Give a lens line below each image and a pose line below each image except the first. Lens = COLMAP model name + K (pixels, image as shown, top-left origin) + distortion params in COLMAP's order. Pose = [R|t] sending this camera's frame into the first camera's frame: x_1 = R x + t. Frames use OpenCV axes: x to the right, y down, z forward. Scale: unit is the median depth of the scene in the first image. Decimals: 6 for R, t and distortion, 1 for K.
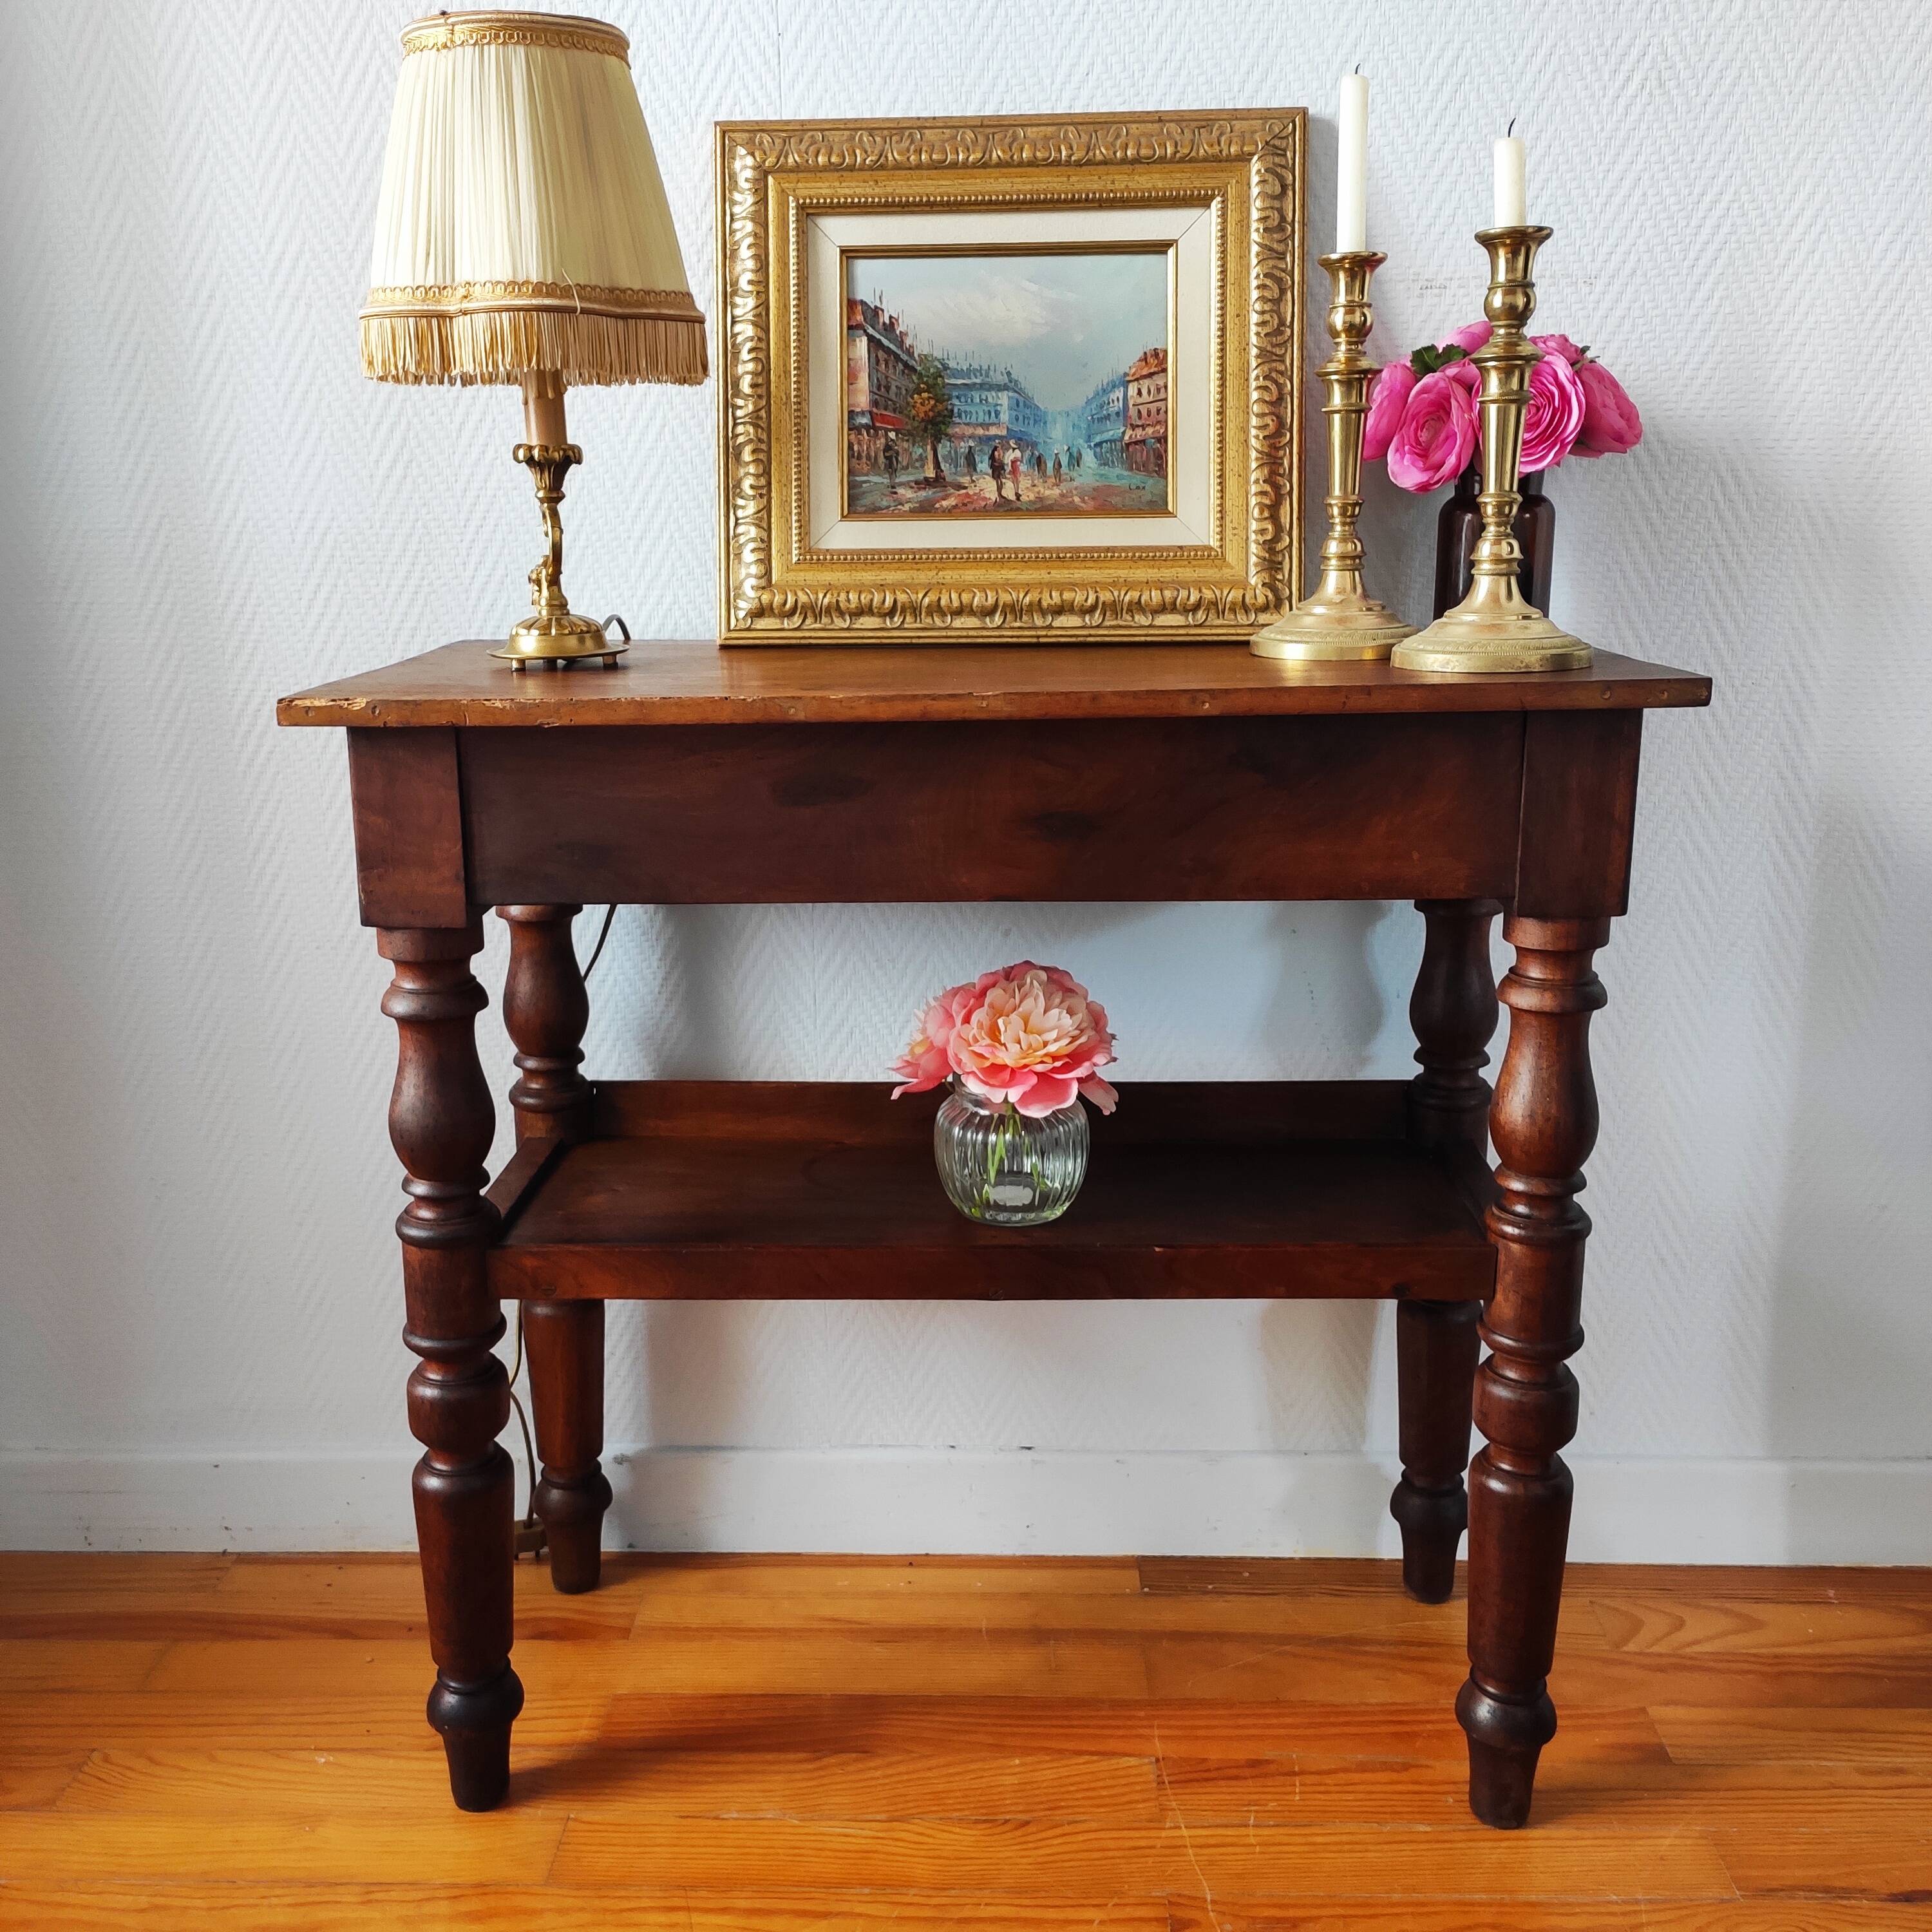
lens RADIAL K [[1943.7, 0, 975.6], [0, 1943.7, 958.3], [0, 0, 1]] dist [0.025132, 0.000000]
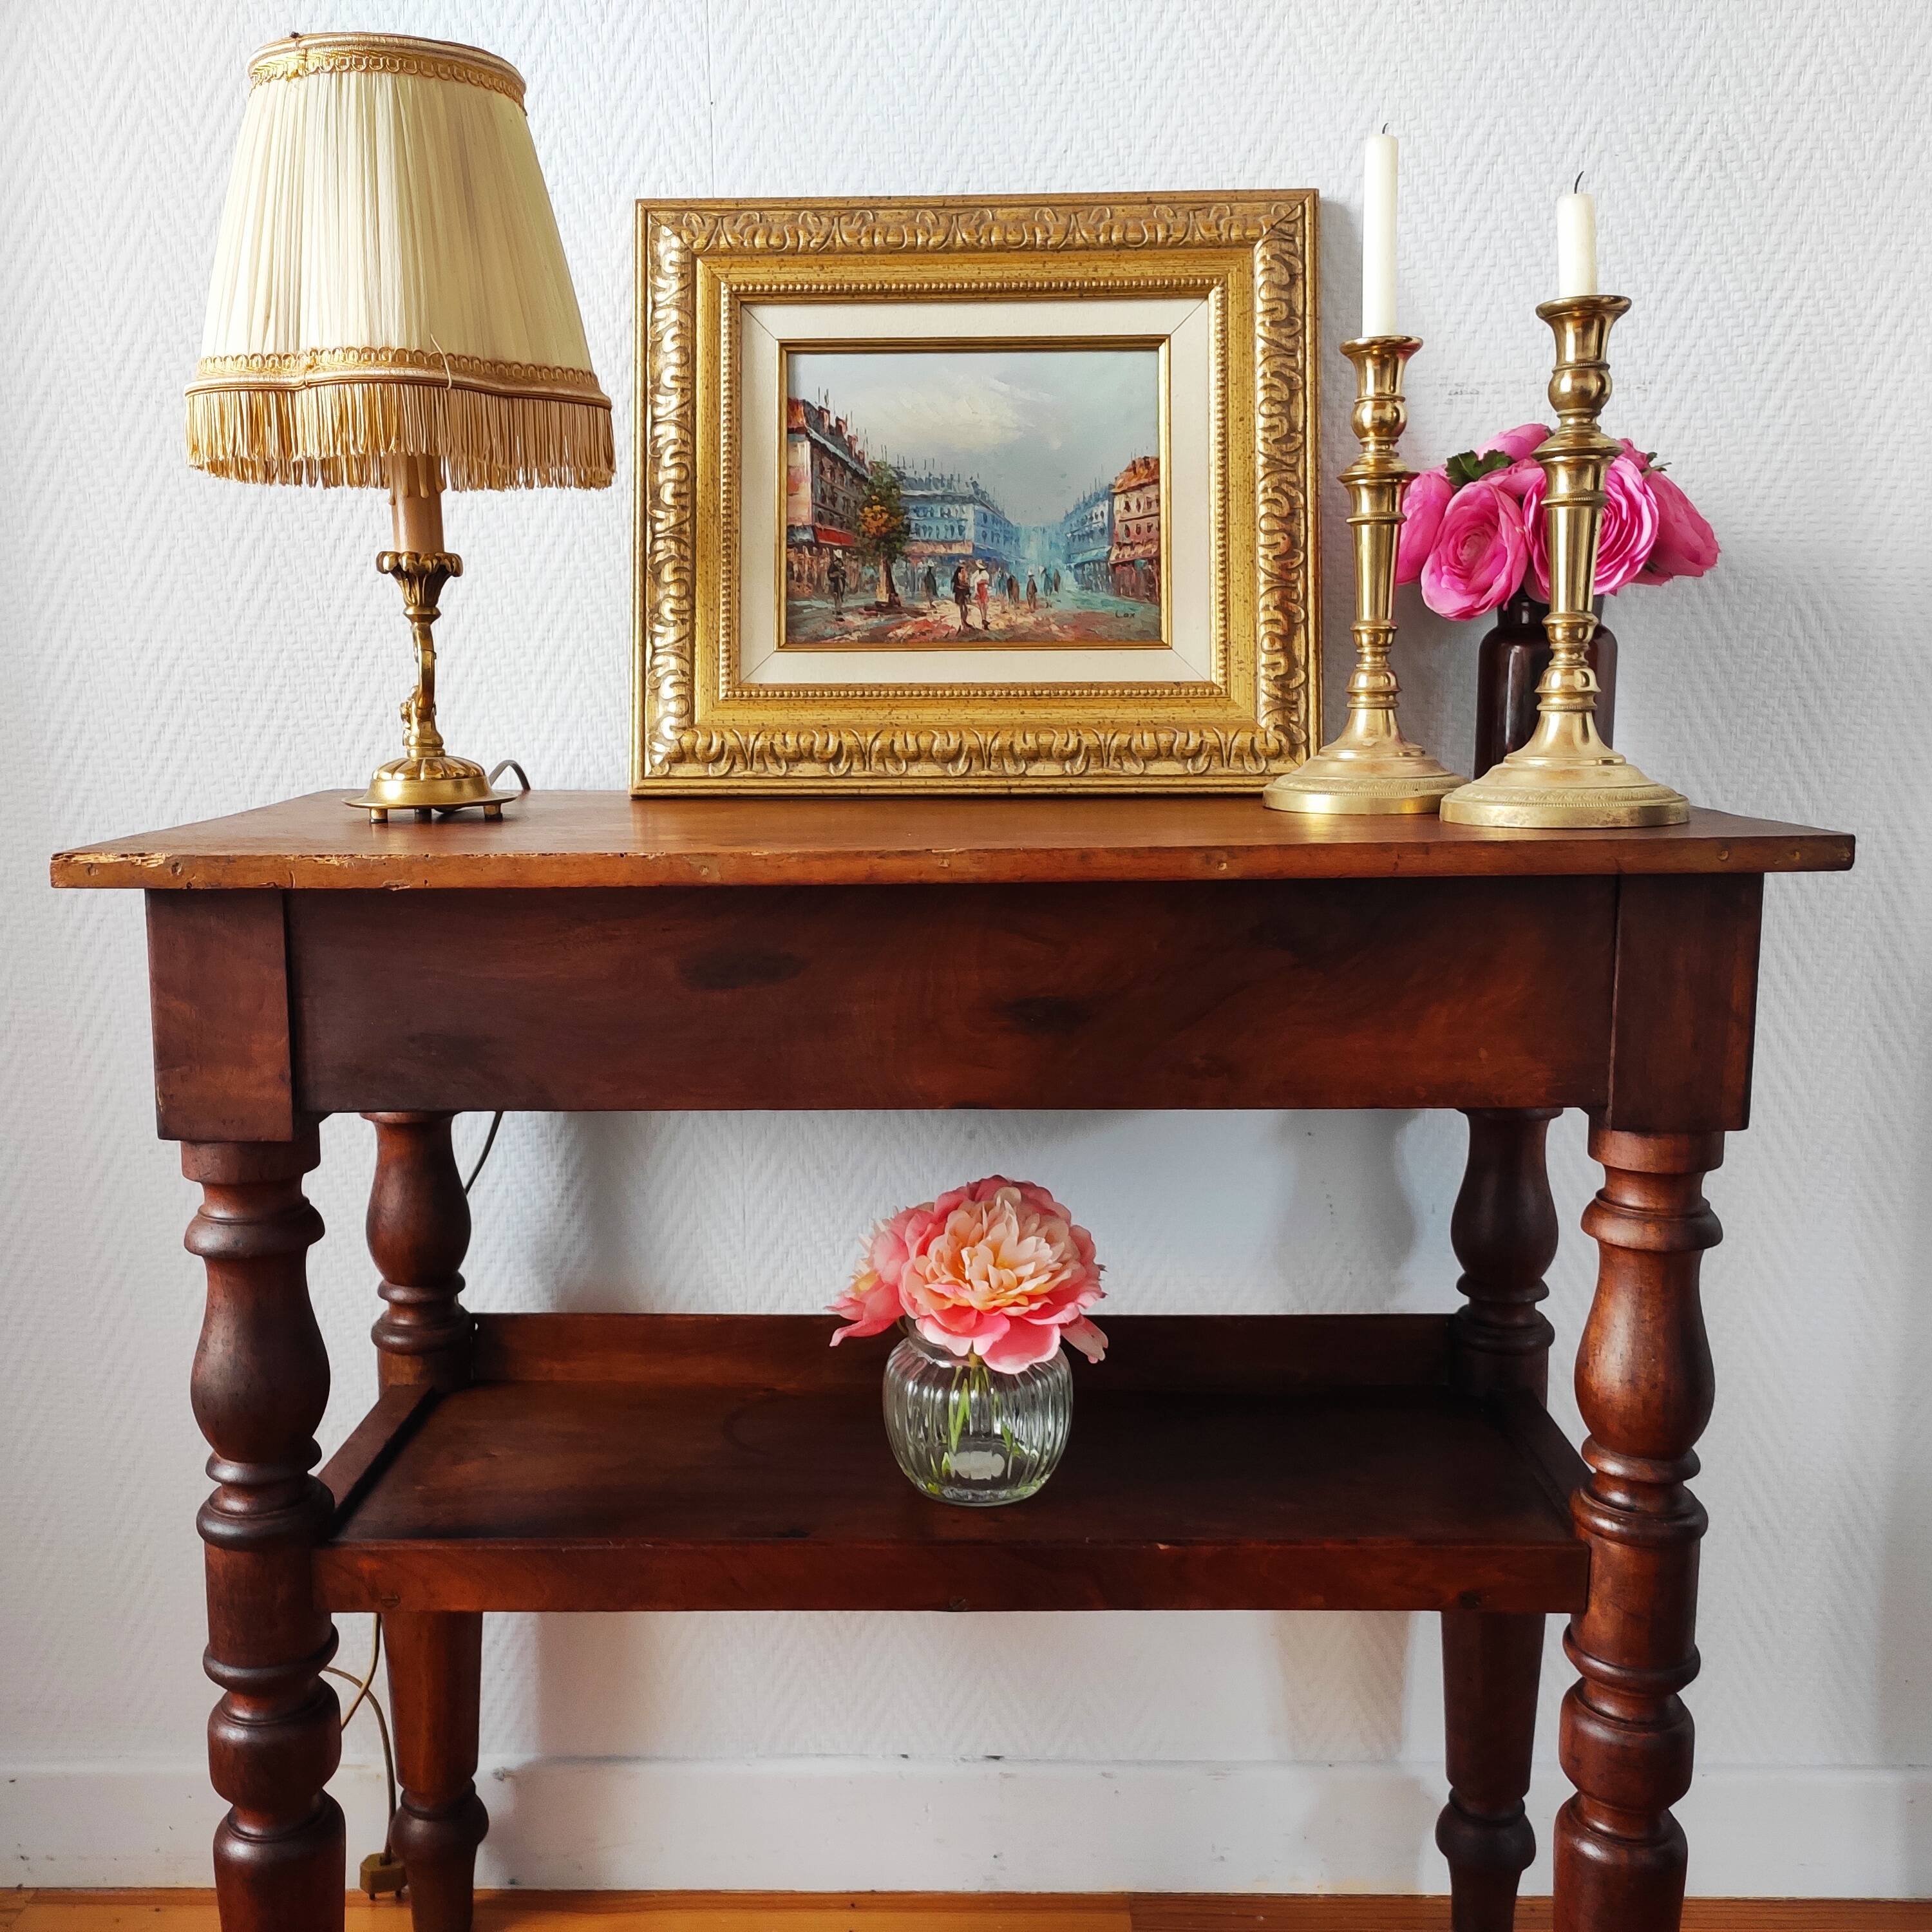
lens RADIAL K [[1943.7, 0, 970.9], [0, 1943.7, 948.3], [0, 0, 1]] dist [0.025132, 0.000000]
pose [[0.999842, 0.003050, 0.017518, 0.000698], [-0.001425, 0.995756, -0.092026, -0.017925], [-0.017725, 0.091987, 0.995602, 0.166034]]
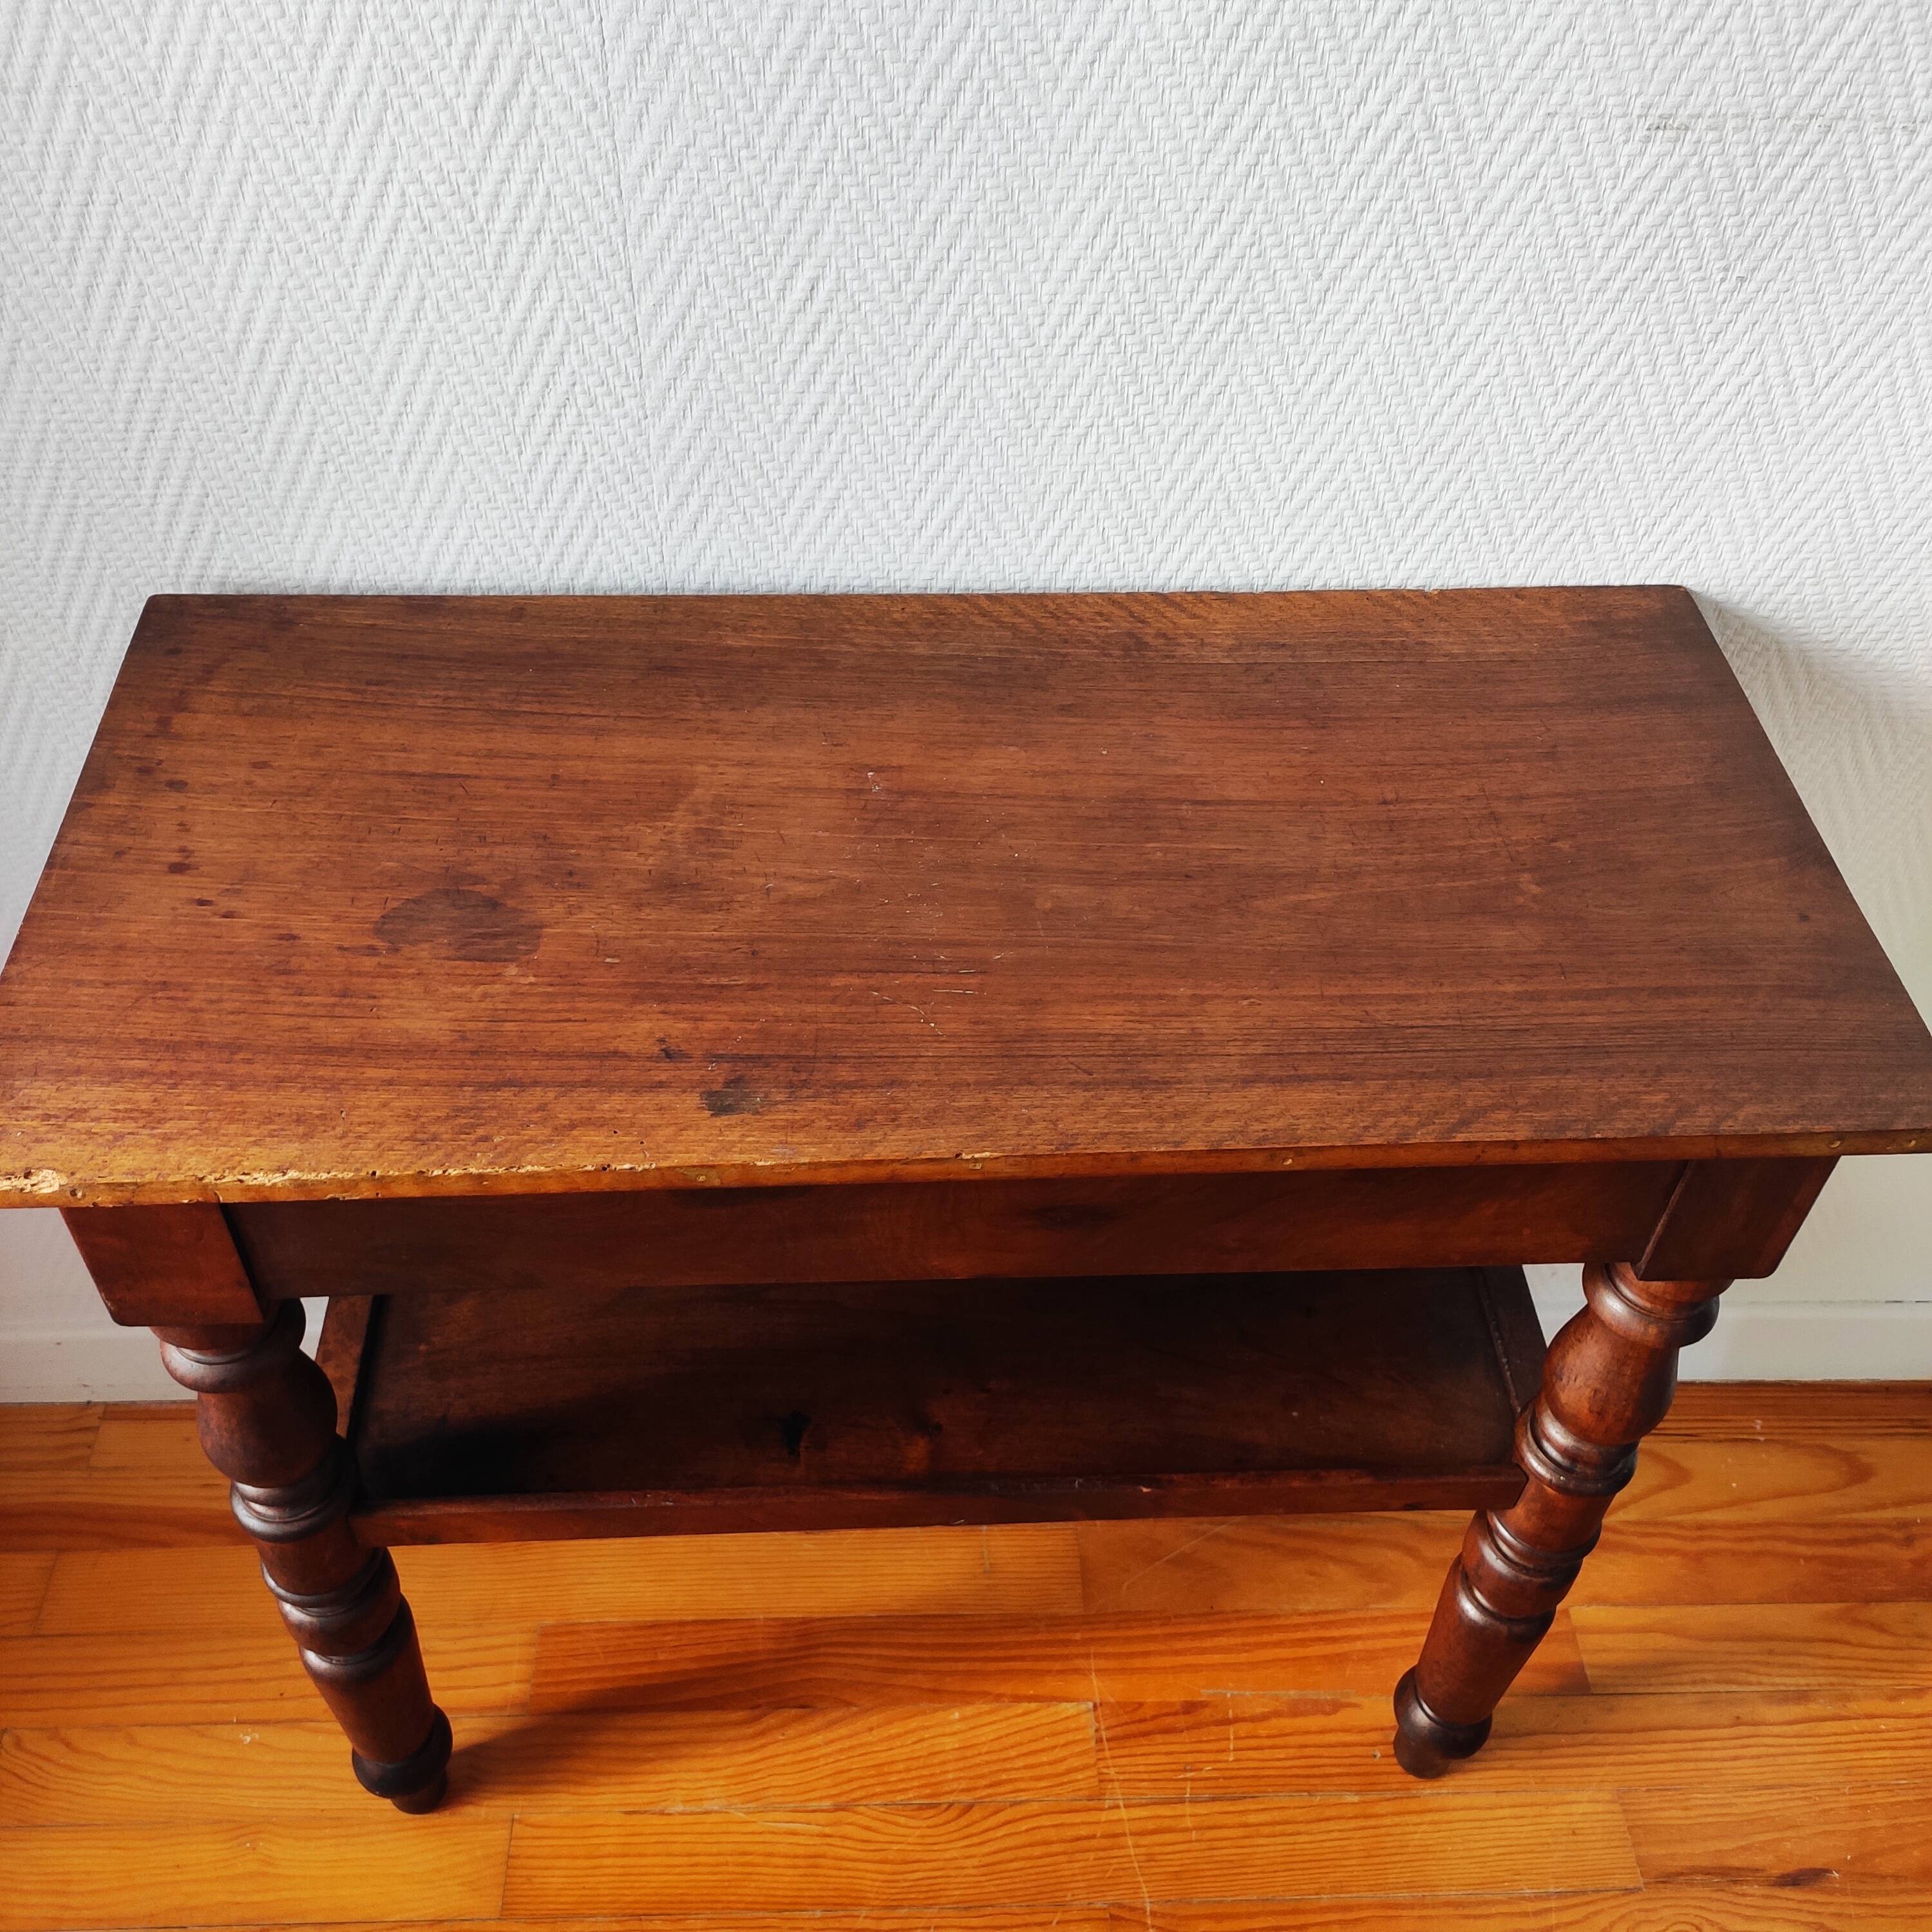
lens RADIAL K [[1943.7, 0, 987.8], [0, 1943.7, 976.1], [0, 0, 1]] dist [0.025132, 0.000000]
pose [[0.996684, -0.020712, 0.078691, -0.034272], [-0.024599, 0.845116, 0.534017, -0.449721], [-0.077564, -0.534182, 0.841804, 0.355817]]
